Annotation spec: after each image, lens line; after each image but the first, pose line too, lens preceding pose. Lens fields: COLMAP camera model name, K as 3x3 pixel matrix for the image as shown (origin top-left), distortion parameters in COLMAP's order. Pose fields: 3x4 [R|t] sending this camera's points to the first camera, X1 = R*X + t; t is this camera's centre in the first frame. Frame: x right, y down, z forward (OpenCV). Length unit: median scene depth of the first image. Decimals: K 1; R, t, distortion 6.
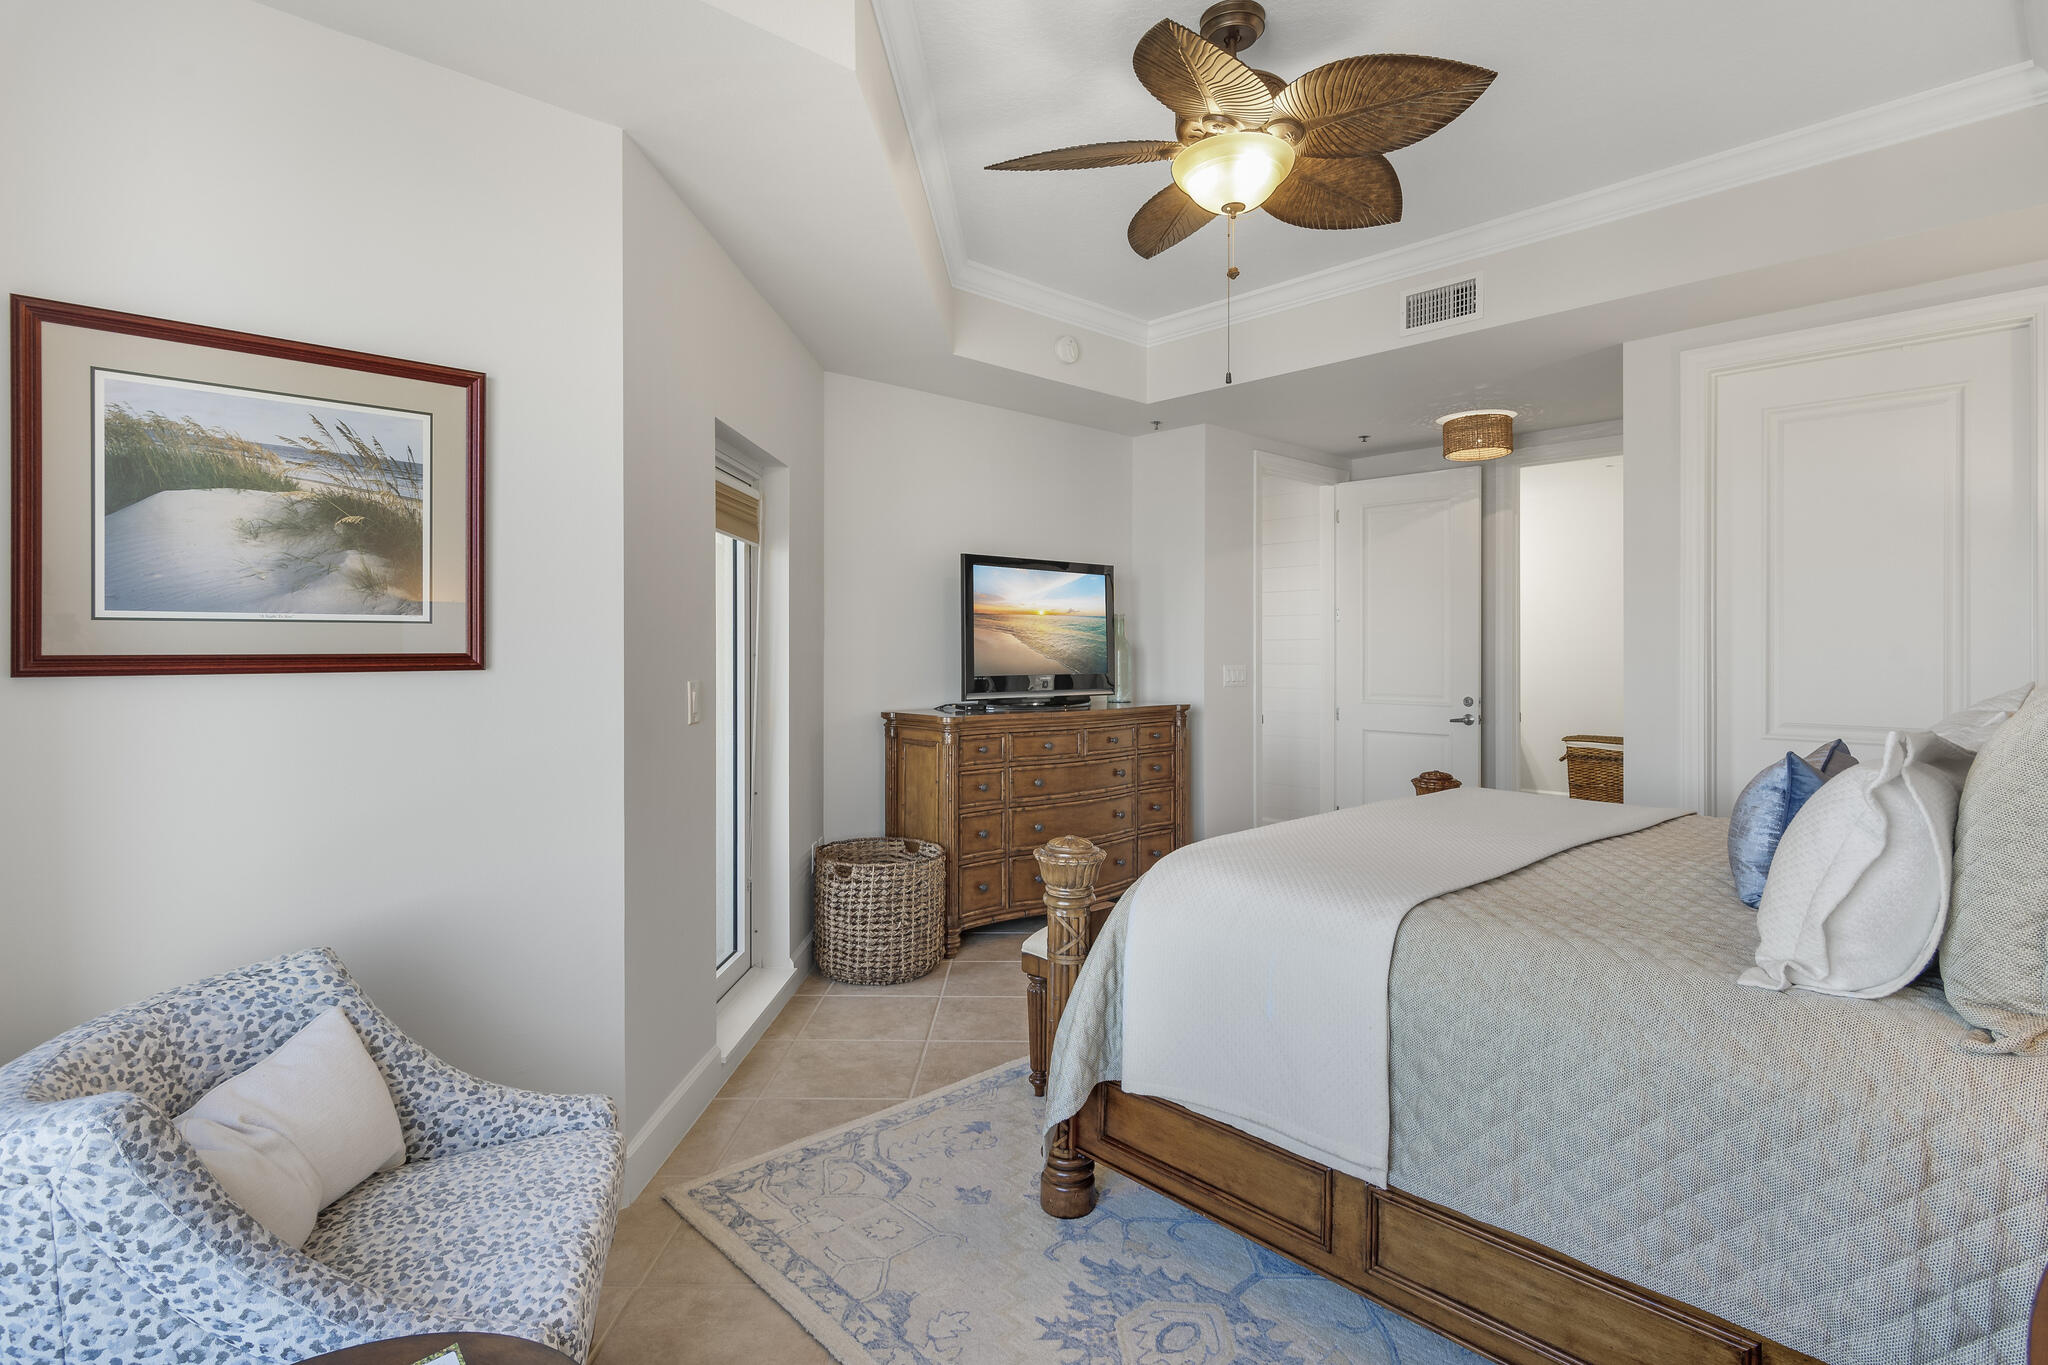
lens RADIAL K [[1005.4, 0, 1059.4], [0, 1005.4, 680.1], [0, 0, 1]] dist [-0.001641, 0.000002]
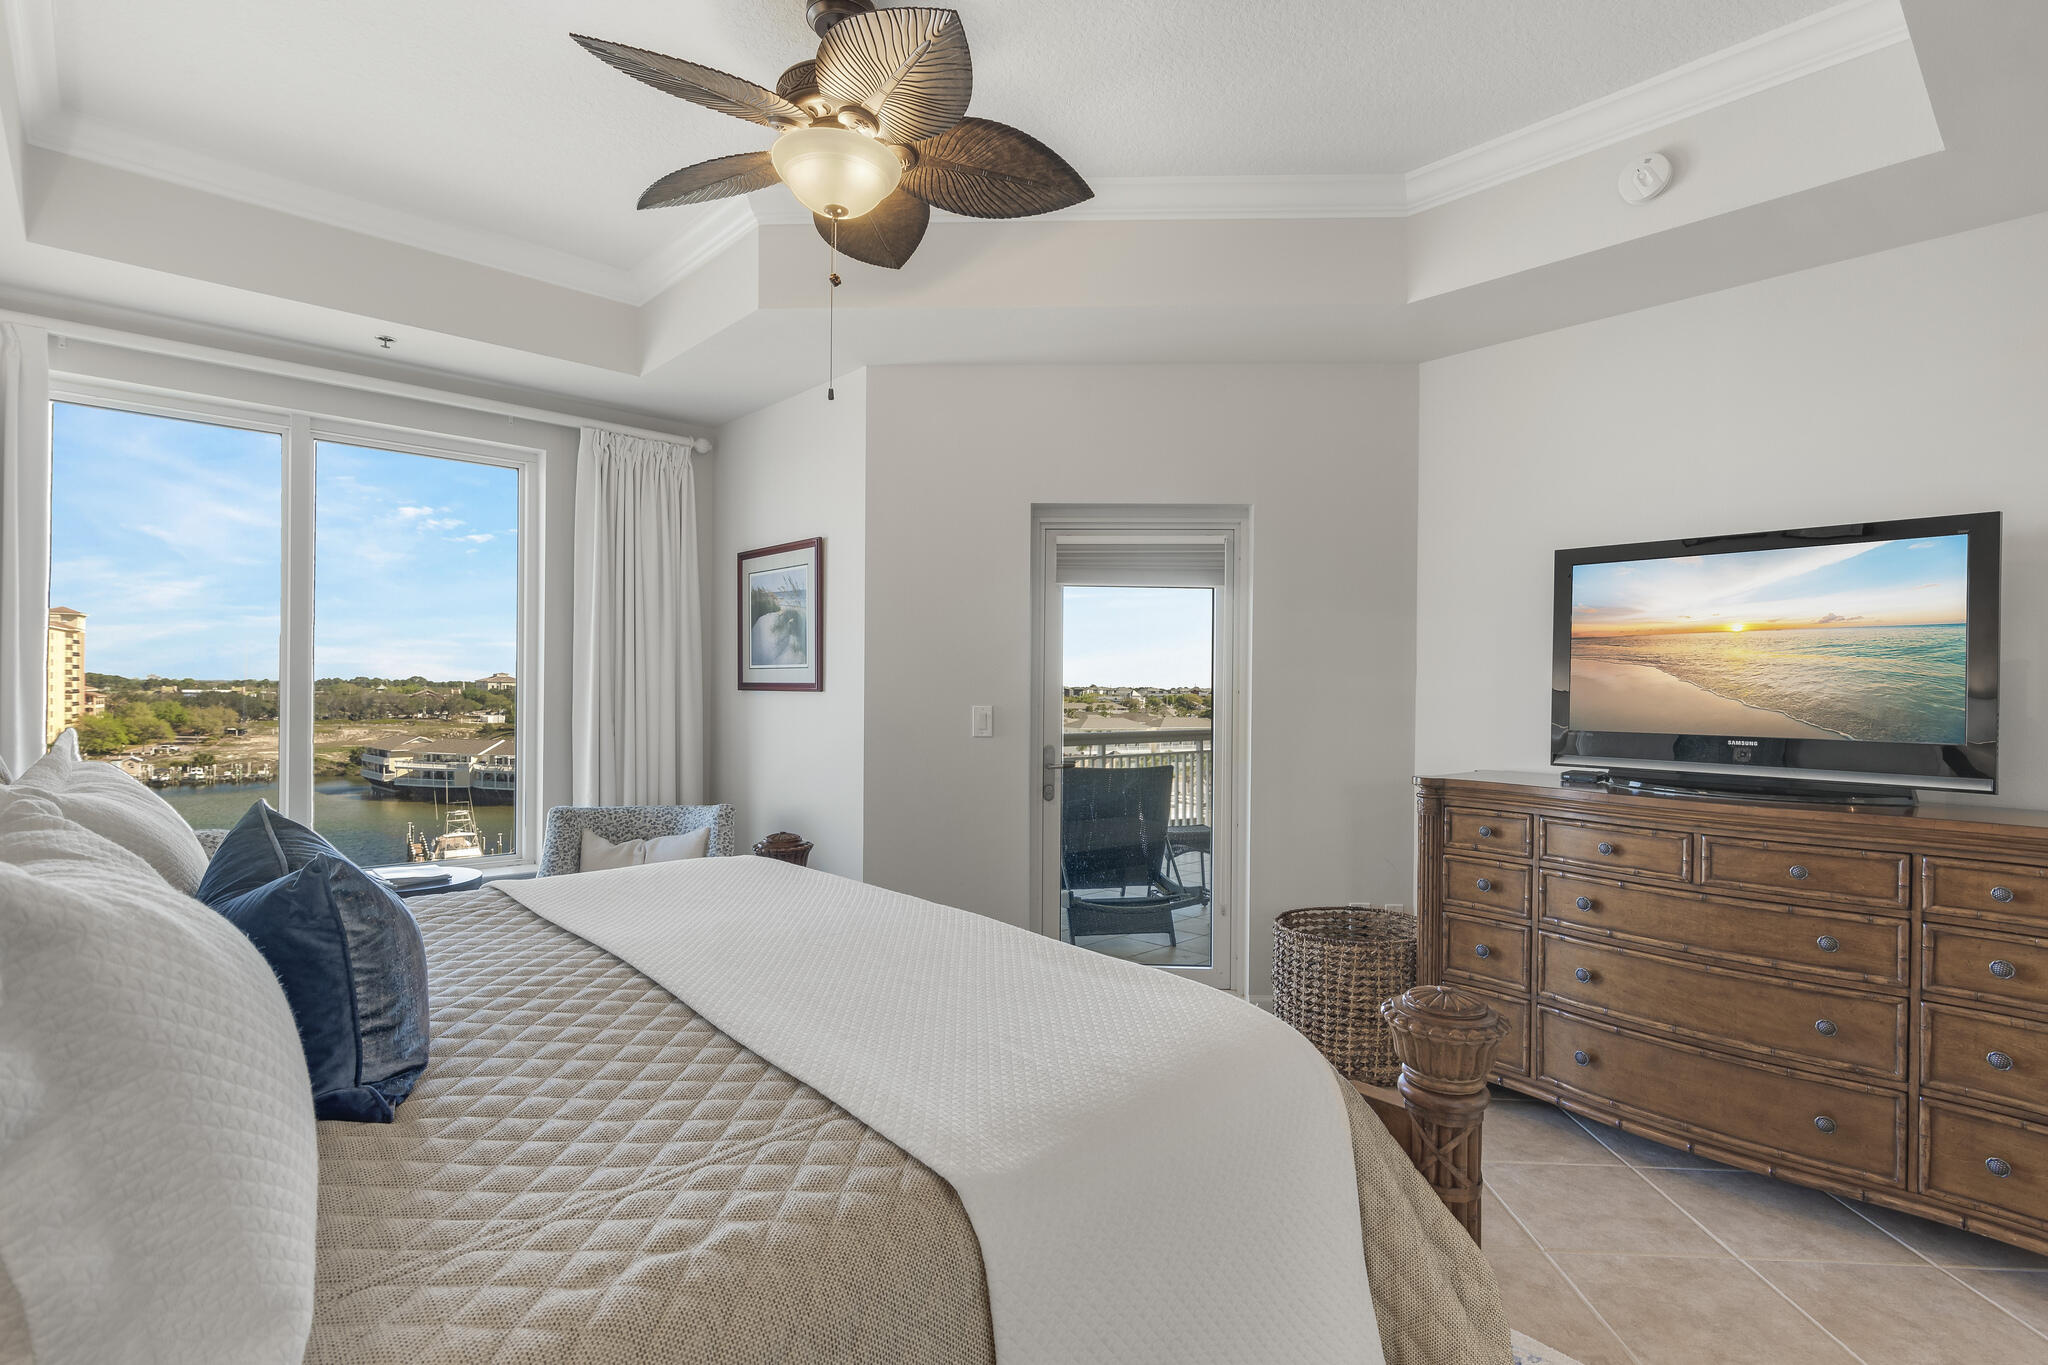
lens RADIAL K [[1005.4, 0, 1059.4], [0, 1005.4, 680.1], [0, 0, 1]] dist [-0.001641, 0.000002]
pose [[-0.004388, -0.003844, -0.999983, 0.591792], [-0.041848, 0.999117, -0.003657, -0.020658], [0.999114, 0.041831, -0.004545, 0.658146]]
